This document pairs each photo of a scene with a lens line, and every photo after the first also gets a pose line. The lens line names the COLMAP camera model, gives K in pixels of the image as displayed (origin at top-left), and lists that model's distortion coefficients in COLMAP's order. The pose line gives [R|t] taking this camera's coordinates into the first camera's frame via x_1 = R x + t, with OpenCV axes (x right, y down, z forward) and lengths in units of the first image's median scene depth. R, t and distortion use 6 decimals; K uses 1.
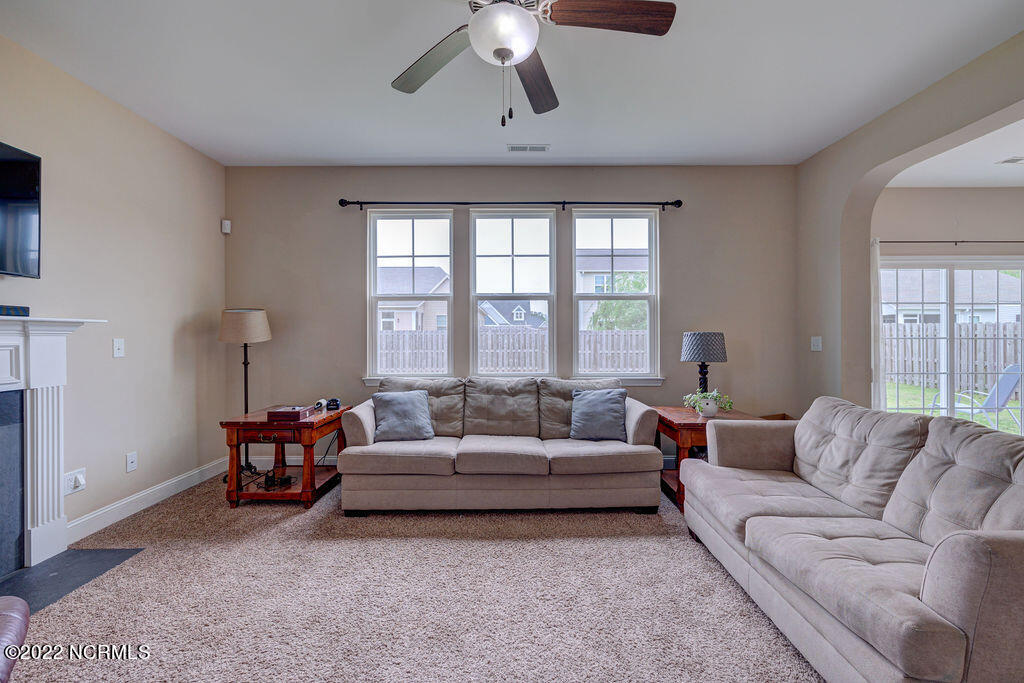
lens RADIAL K [[430.9, 0, 510.0], [0, 430.9, 338.4], [0, 0, 1]] dist [-0.000359, 0.000020]
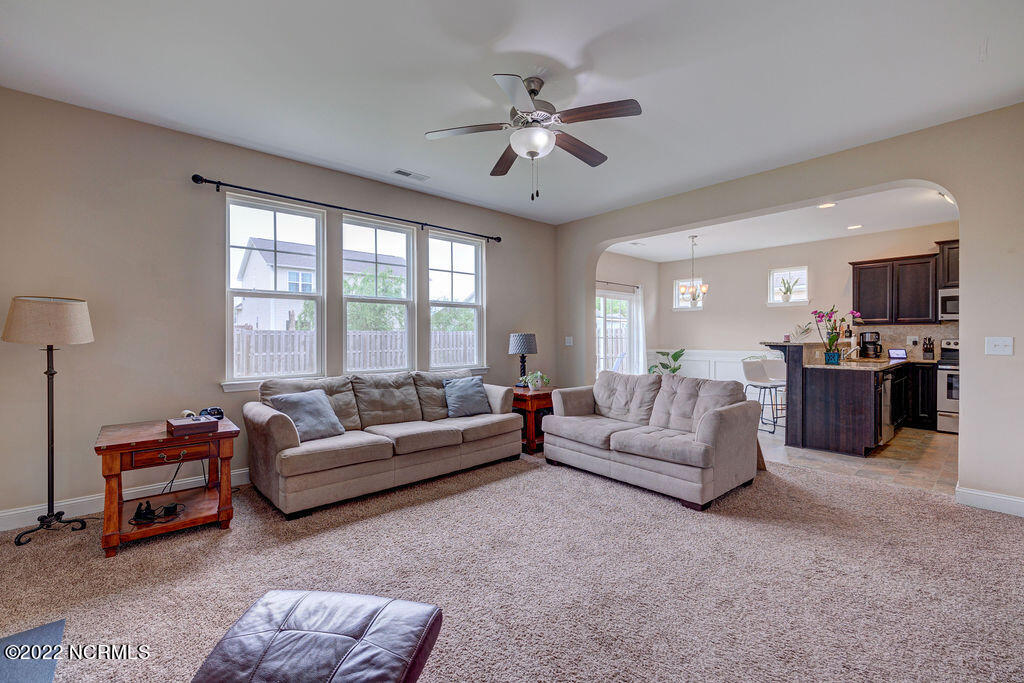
lens RADIAL K [[433.3, 0, 509.1], [0, 433.3, 339.0], [0, 0, 1]] dist [0.000814, 0.000035]
pose [[0.747019, -0.002383, 0.664799, -0.568231], [0.003099, 0.999995, 0.000102, 0.003774], [-0.664796, 0.001984, 0.747023, -0.055278]]
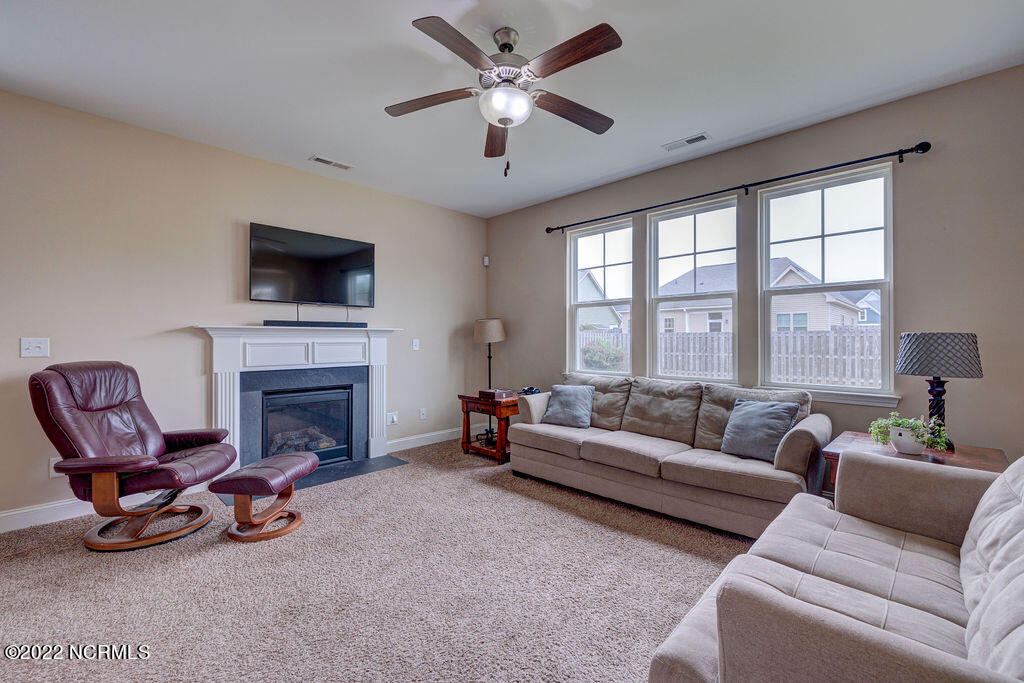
lens RADIAL K [[433.3, 0, 509.1], [0, 433.3, 339.0], [0, 0, 1]] dist [0.000814, 0.000035]
pose [[0.711781, 0.002272, -0.702398, 0.463042], [-0.004476, 0.999989, -0.001301, -0.000284], [0.702387, 0.004070, 0.711783, 0.040435]]
